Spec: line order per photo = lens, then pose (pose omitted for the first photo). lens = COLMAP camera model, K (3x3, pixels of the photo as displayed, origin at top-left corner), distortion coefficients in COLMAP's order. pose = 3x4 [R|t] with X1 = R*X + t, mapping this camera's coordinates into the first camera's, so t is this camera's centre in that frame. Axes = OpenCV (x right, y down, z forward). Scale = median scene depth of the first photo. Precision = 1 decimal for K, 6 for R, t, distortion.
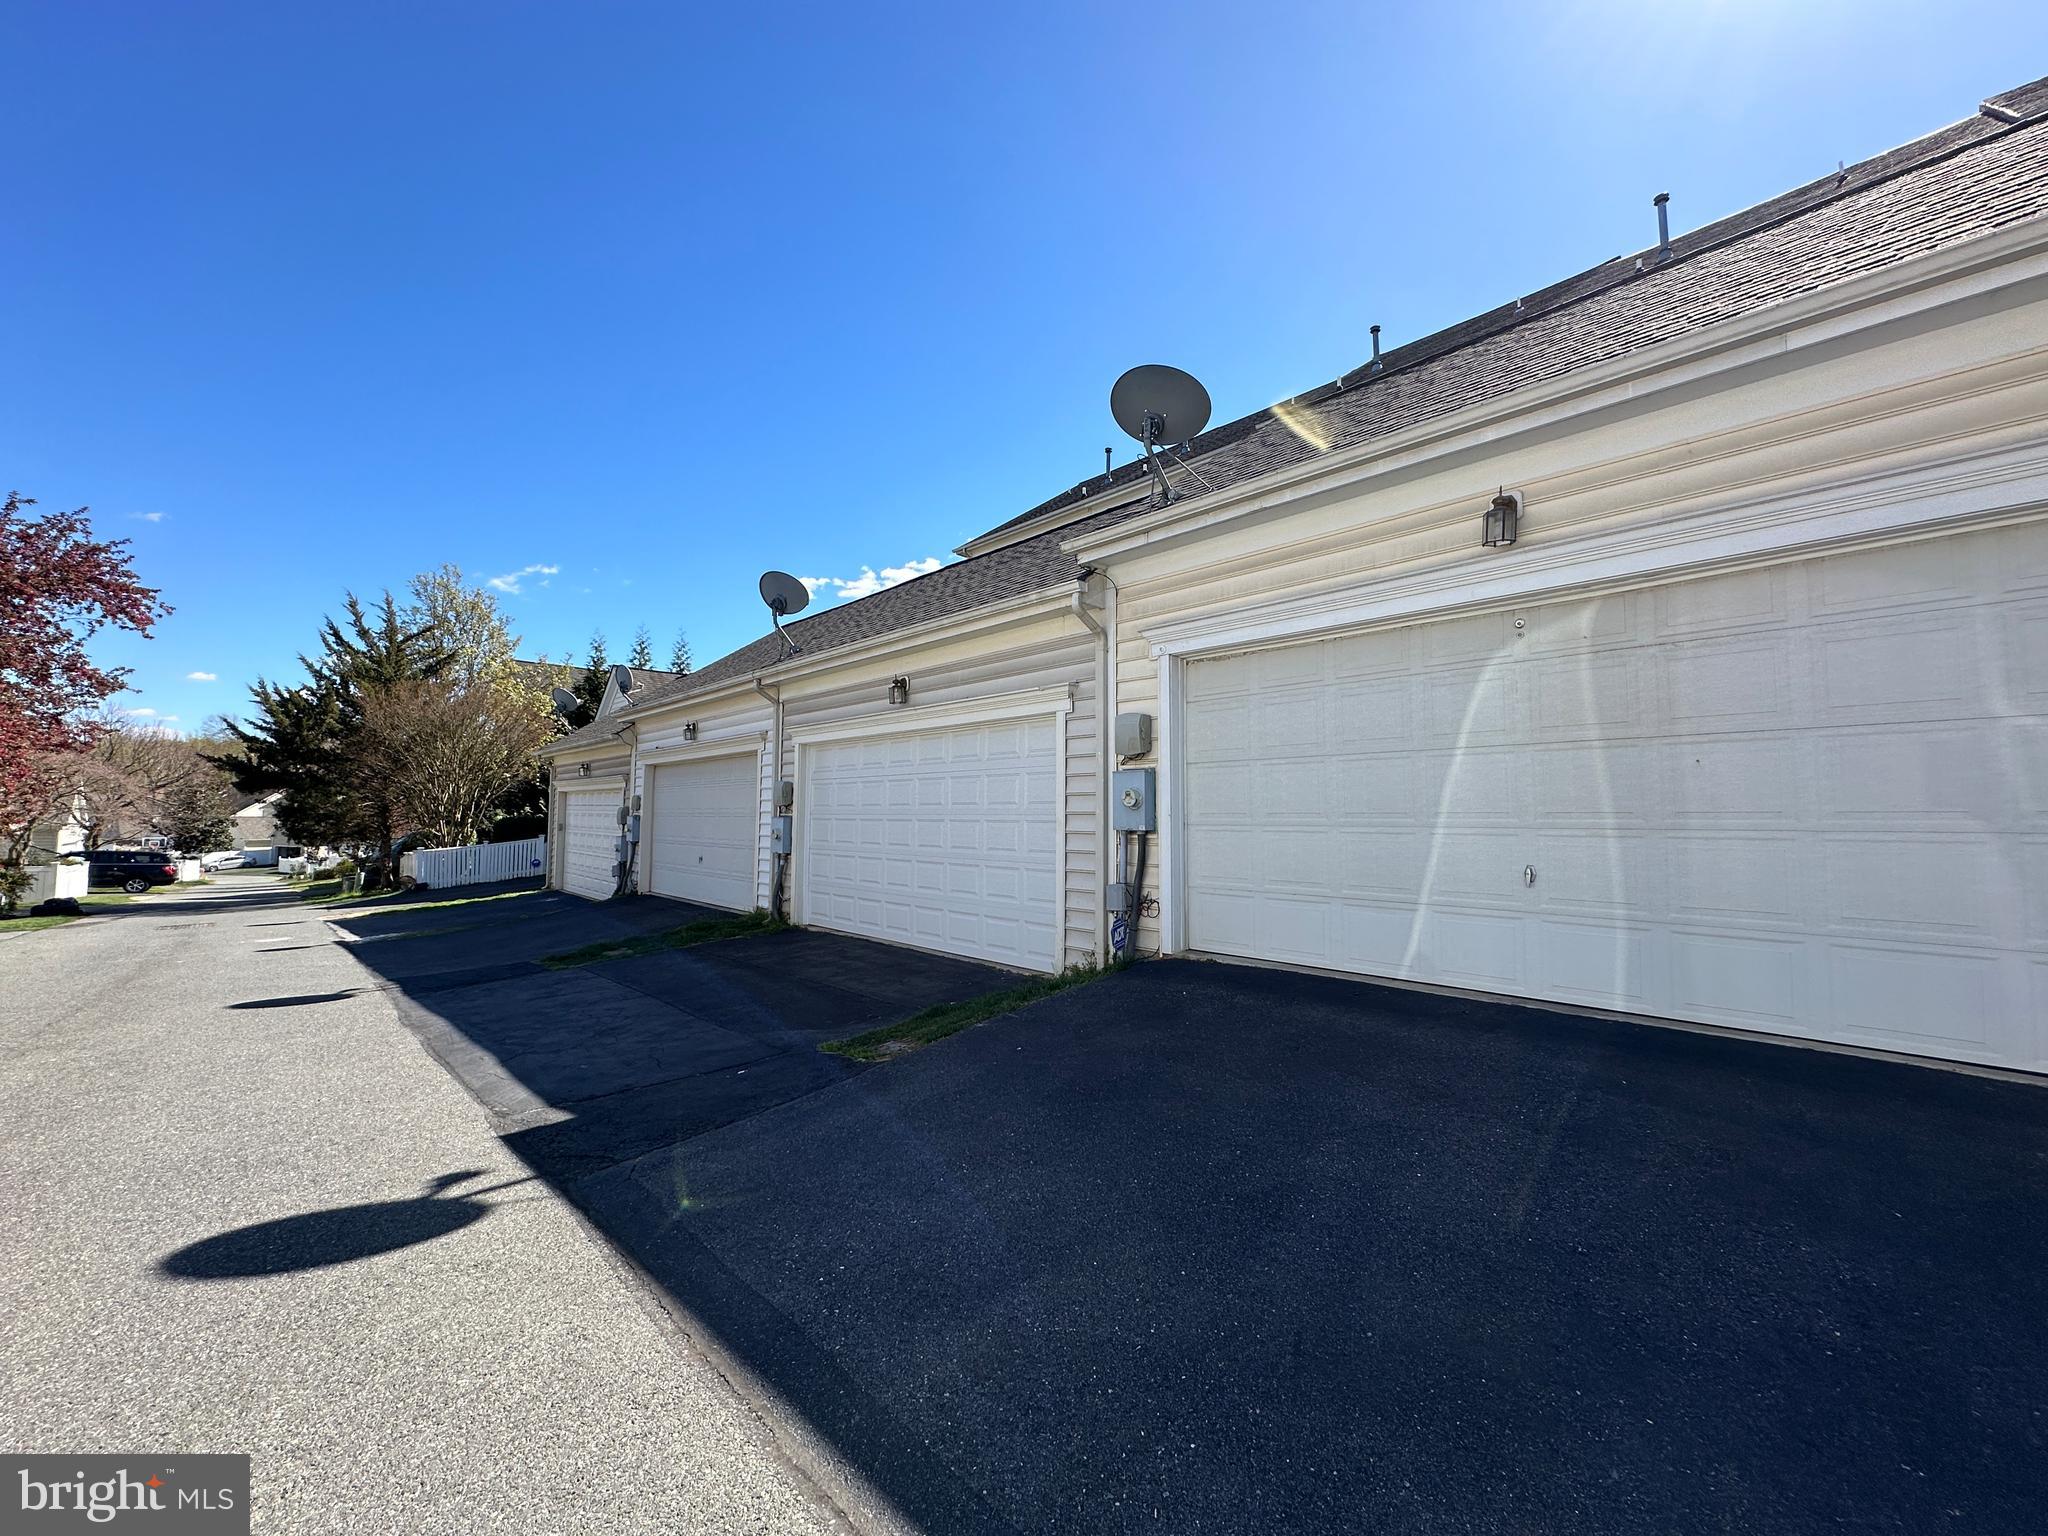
lens RADIAL K [[824.0, 0, 1024.0], [0, 824.0, 768.0], [0, 0, 1]] dist [-0.000006, -0.000244]
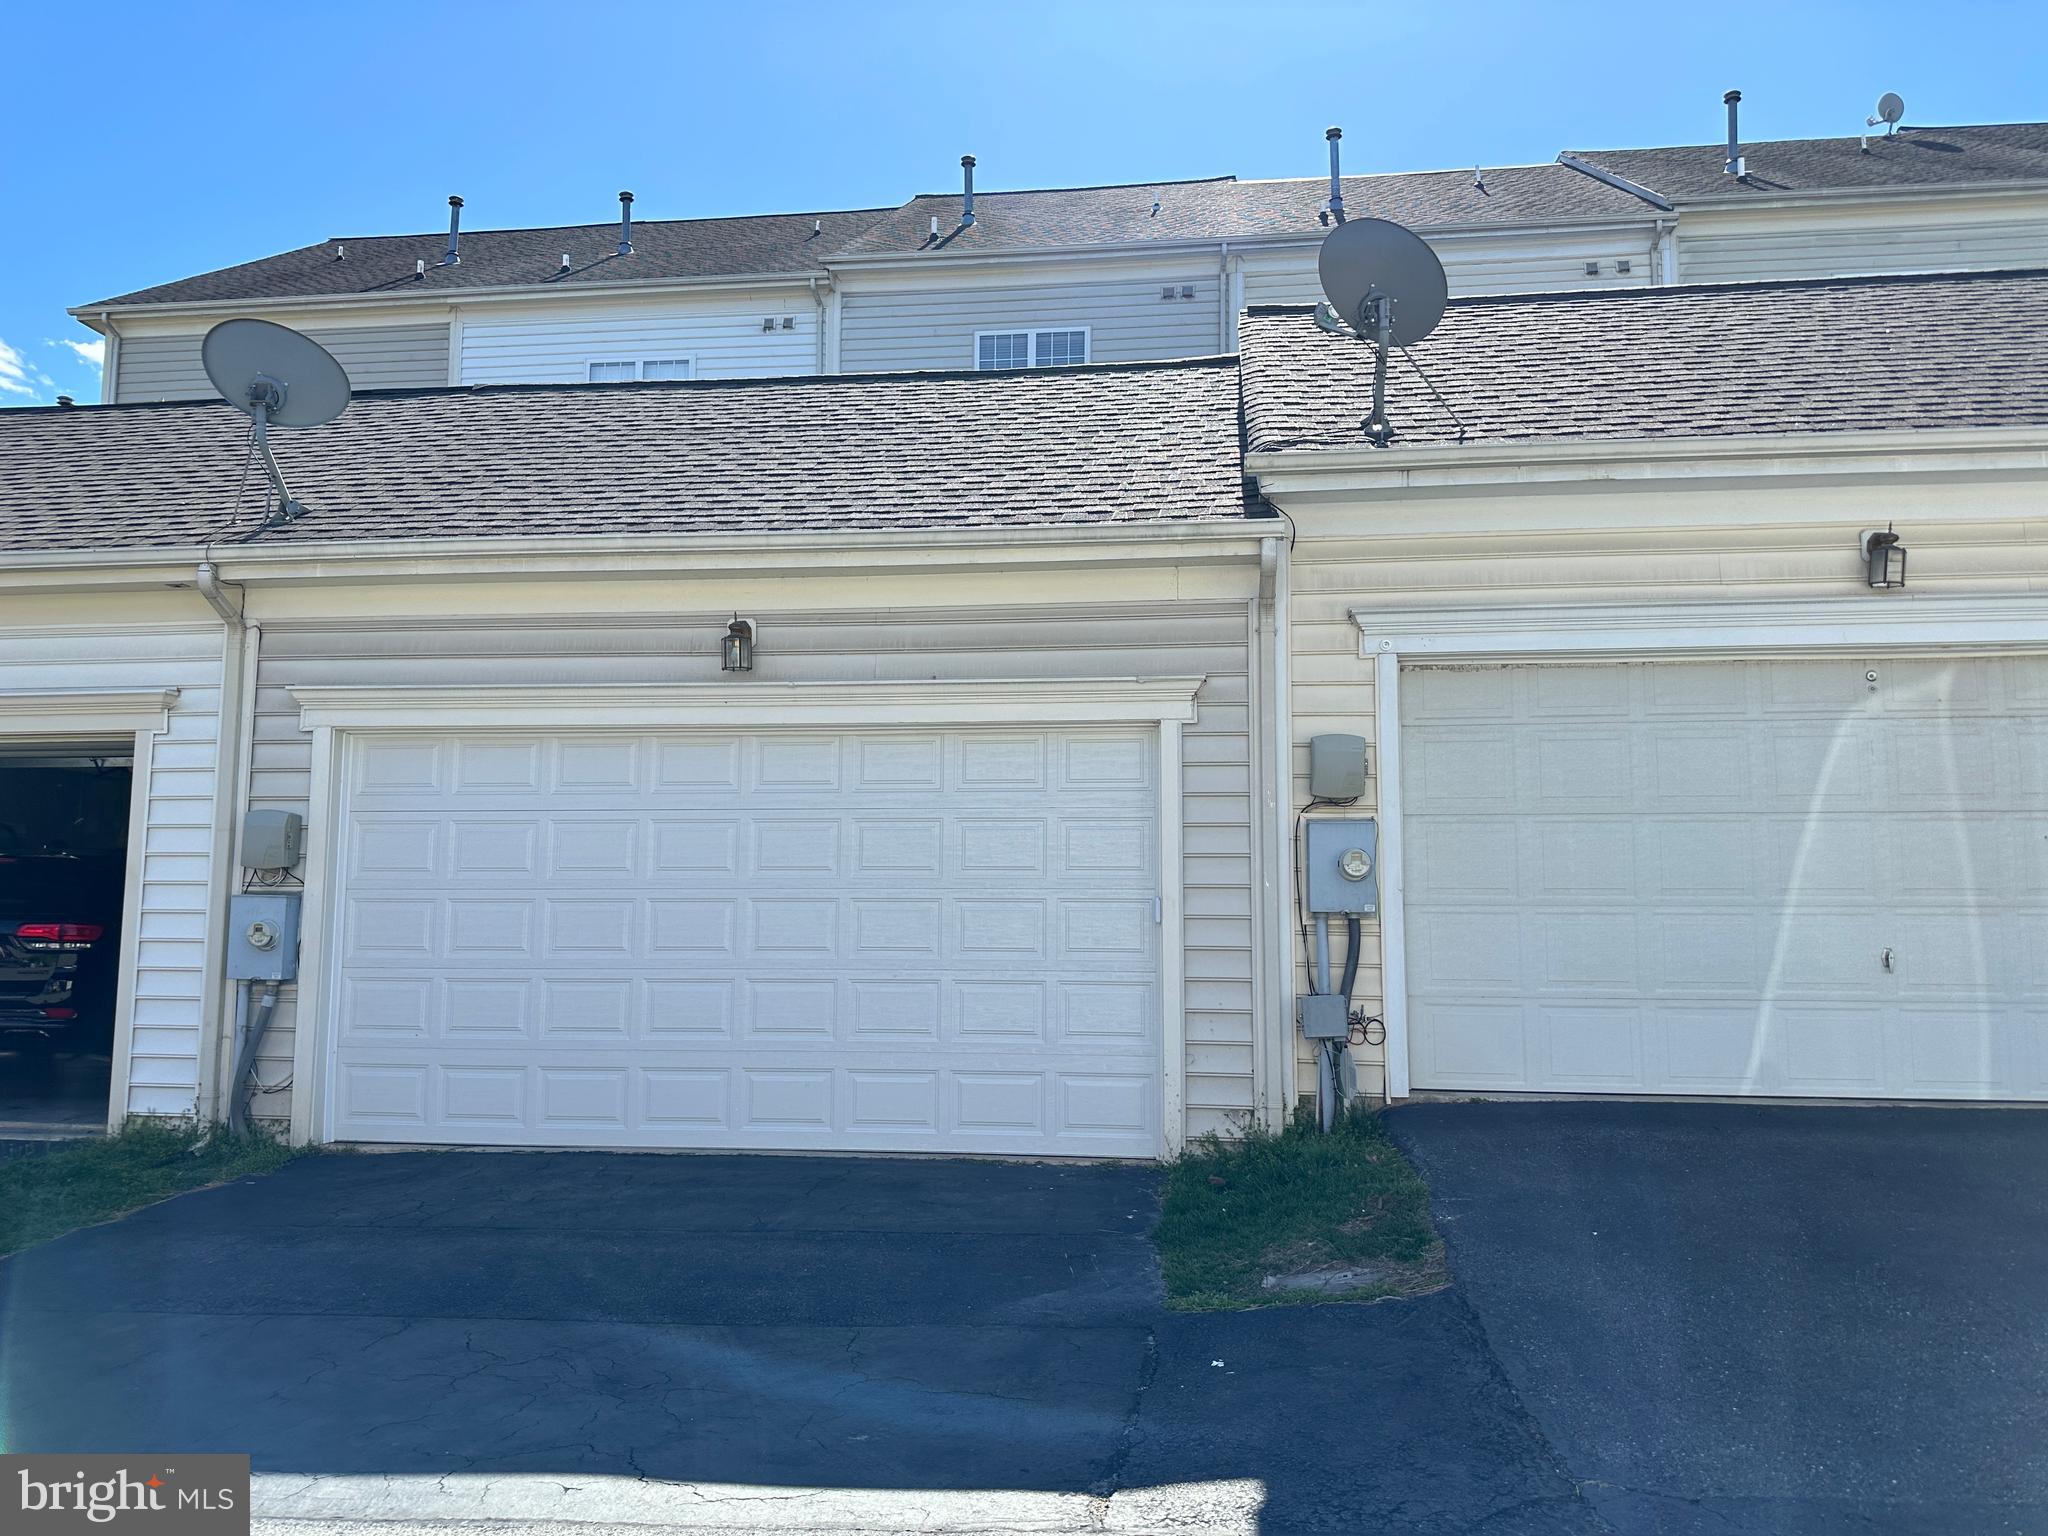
lens RADIAL K [[1428.4, 0, 1022.9], [0, 1428.4, 784.4], [0, 0, 1]] dist [0.081079, -0.107044]
pose [[0.765315, 0.066176, 0.640246, -0.818610], [-0.040217, 0.997674, -0.055047, 0.048132], [-0.642399, 0.016379, 0.766195, 0.294025]]
